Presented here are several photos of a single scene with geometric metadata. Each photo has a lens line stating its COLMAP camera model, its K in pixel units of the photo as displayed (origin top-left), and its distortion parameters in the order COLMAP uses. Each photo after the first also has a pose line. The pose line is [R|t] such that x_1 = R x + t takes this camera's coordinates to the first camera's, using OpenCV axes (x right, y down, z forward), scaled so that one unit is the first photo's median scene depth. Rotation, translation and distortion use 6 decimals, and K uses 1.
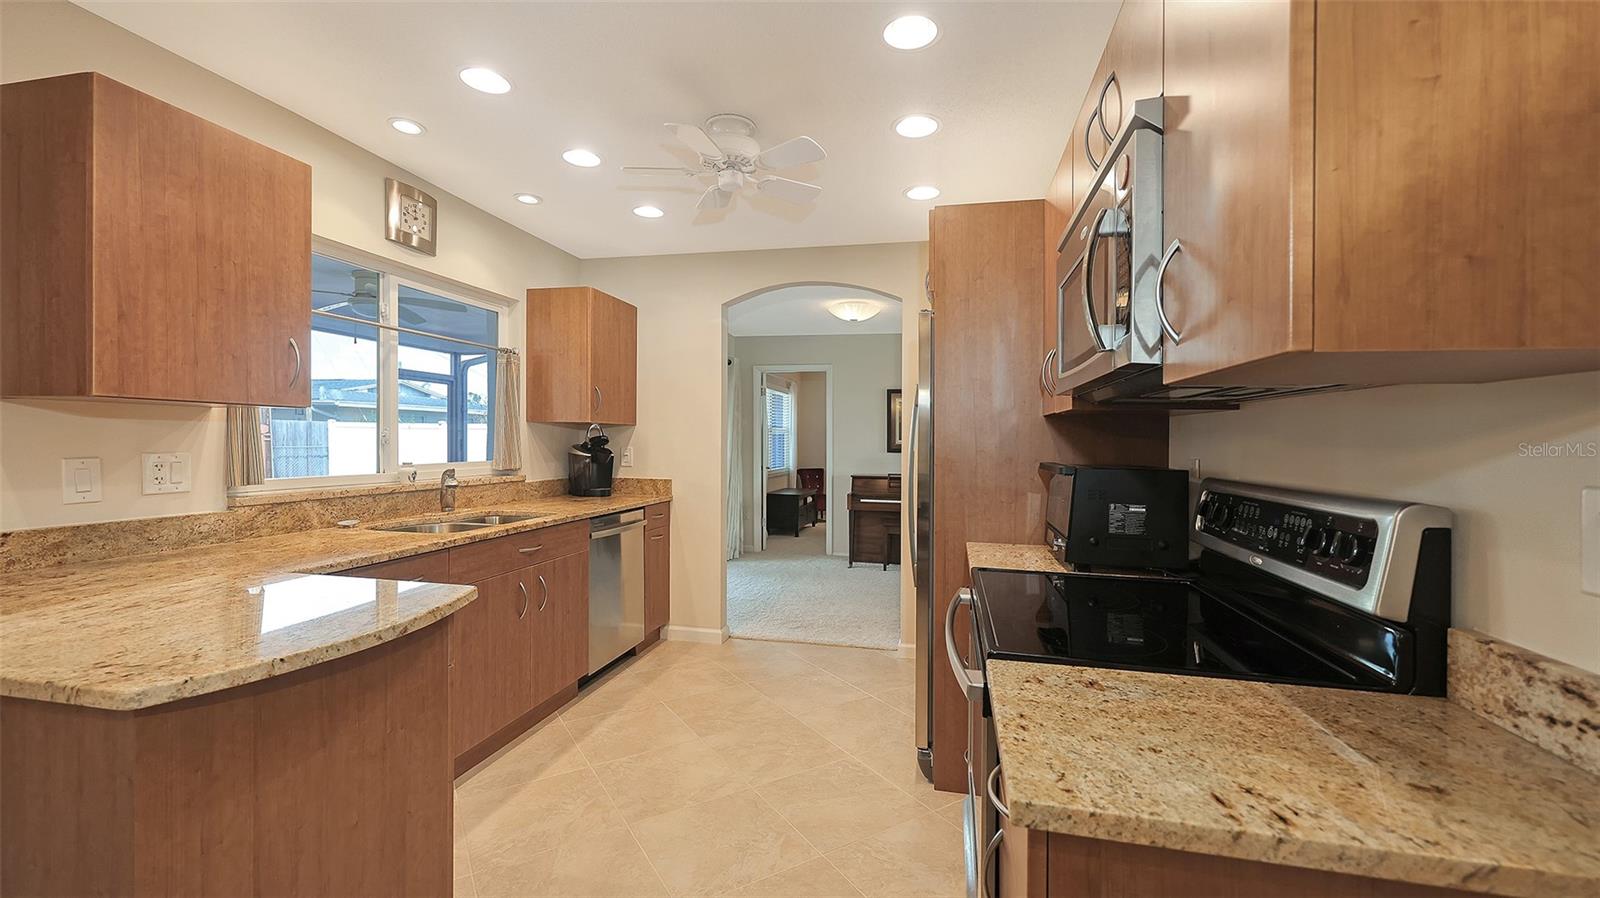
lens RADIAL K [[641.9, 0, 793.0], [0, 641.9, 430.9], [0, 0, 1]] dist [0.000741, 0.000167]
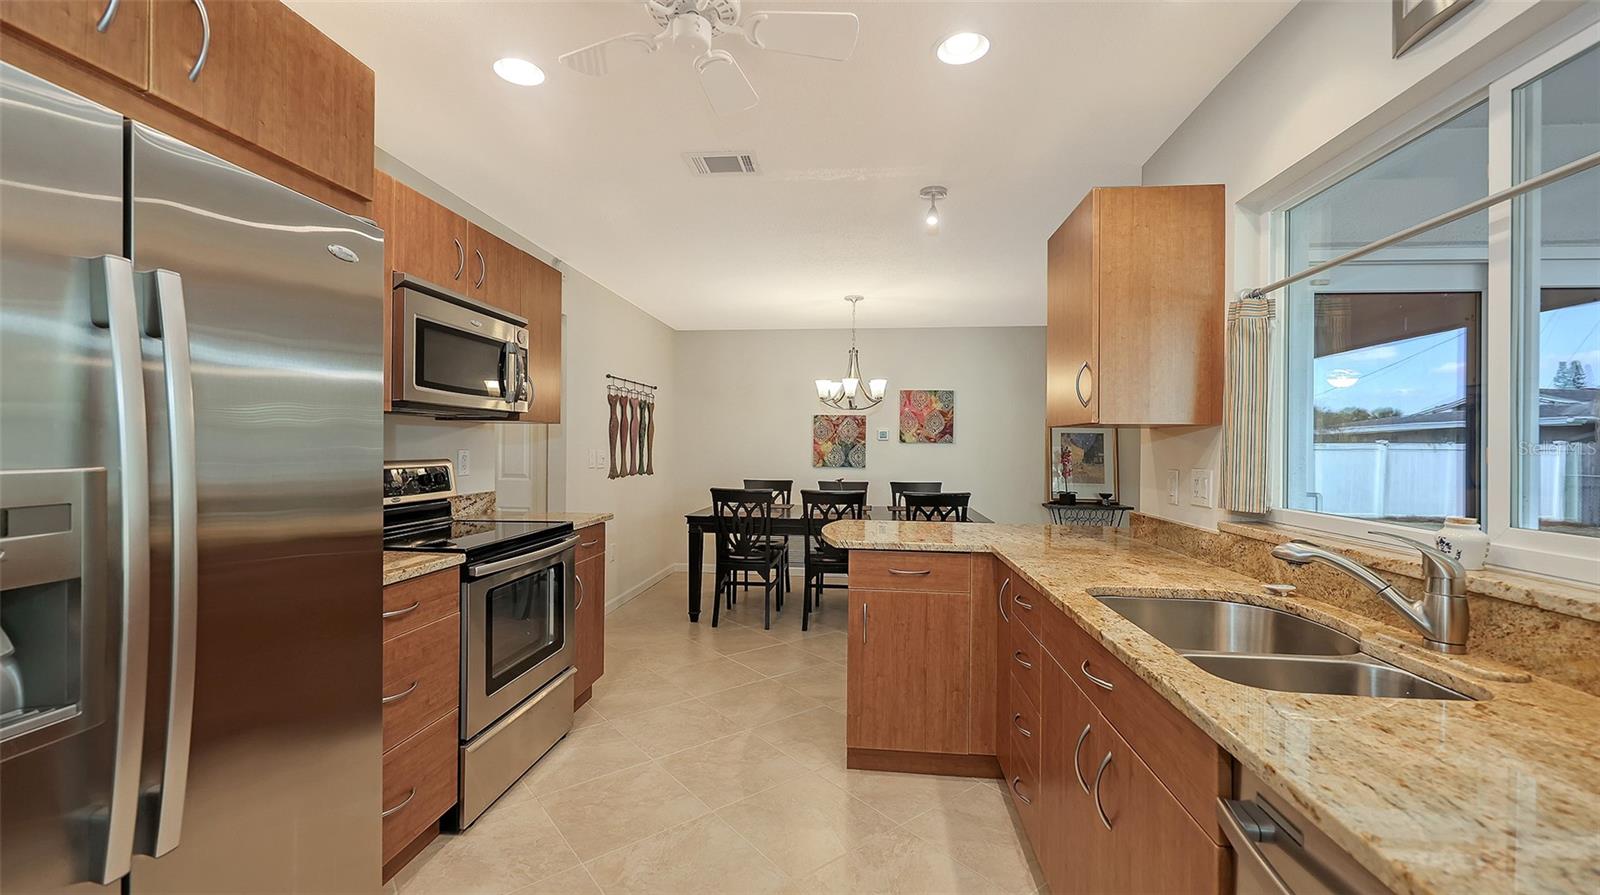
lens RADIAL K [[651.4, 0, 807.6], [0, 651.4, 449.7], [0, 0, 1]] dist [0.002036, -0.000017]
pose [[-0.989536, -0.020720, -0.142789, -0.072705], [-0.020417, 0.999785, -0.003593, 0.009605], [0.142832, -0.000640, -0.989747, 1.048626]]
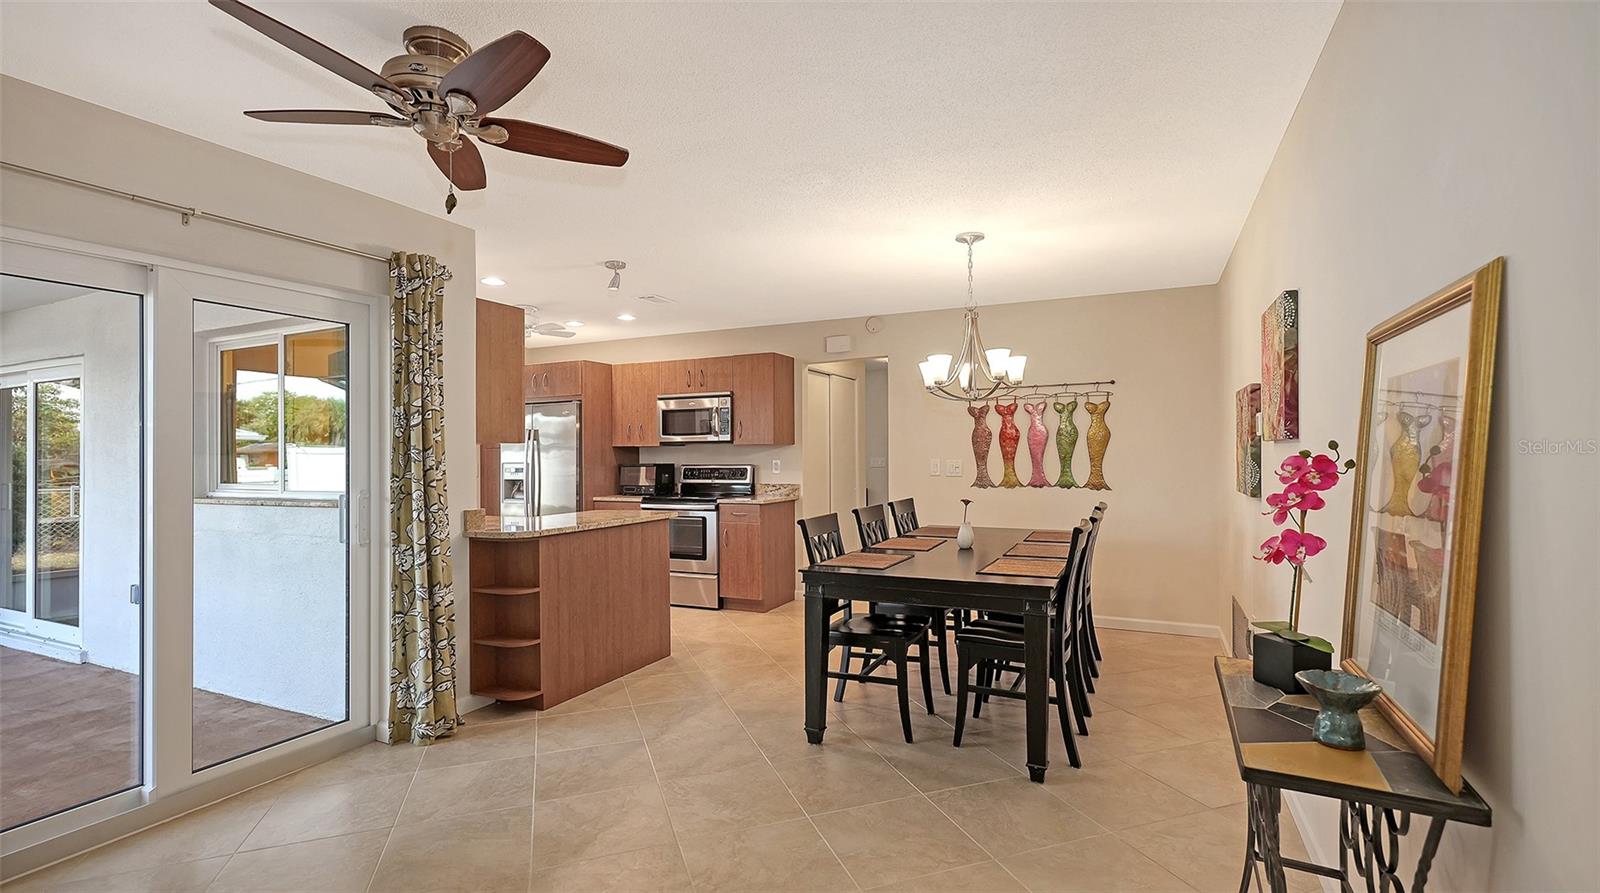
lens RADIAL K [[738.8, 0, 800.0], [0, 738.8, 446.5], [0, 0, 1]] dist [0.000844, 0.000073]
pose [[0.218410, 0.002217, 0.975855, -1.393297], [-0.001234, 0.999997, -0.001995, -0.010860], [-0.975856, -0.000768, 0.218412, -0.234872]]
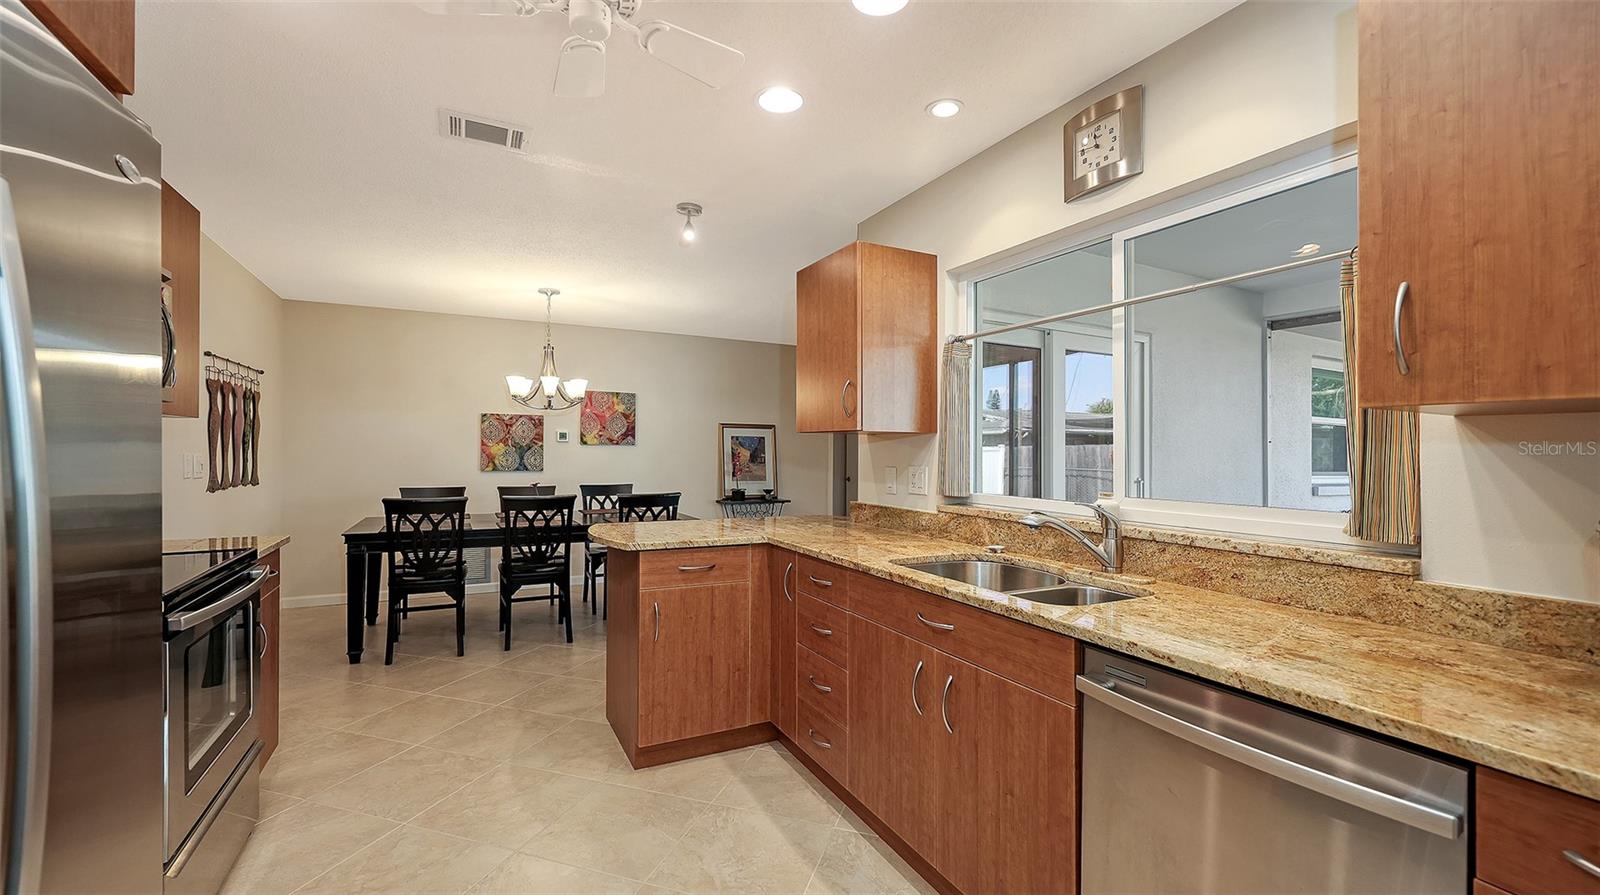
lens RADIAL K [[649.3, 0, 802.8], [0, 649.3, 450.8], [0, 0, 1]] dist [0.004420, 0.000062]
pose [[-0.751615, -0.018039, -0.659356, 0.101730], [-0.012263, 0.999835, -0.013374, 0.011265], [0.659488, -0.001966, -0.751712, 1.011552]]
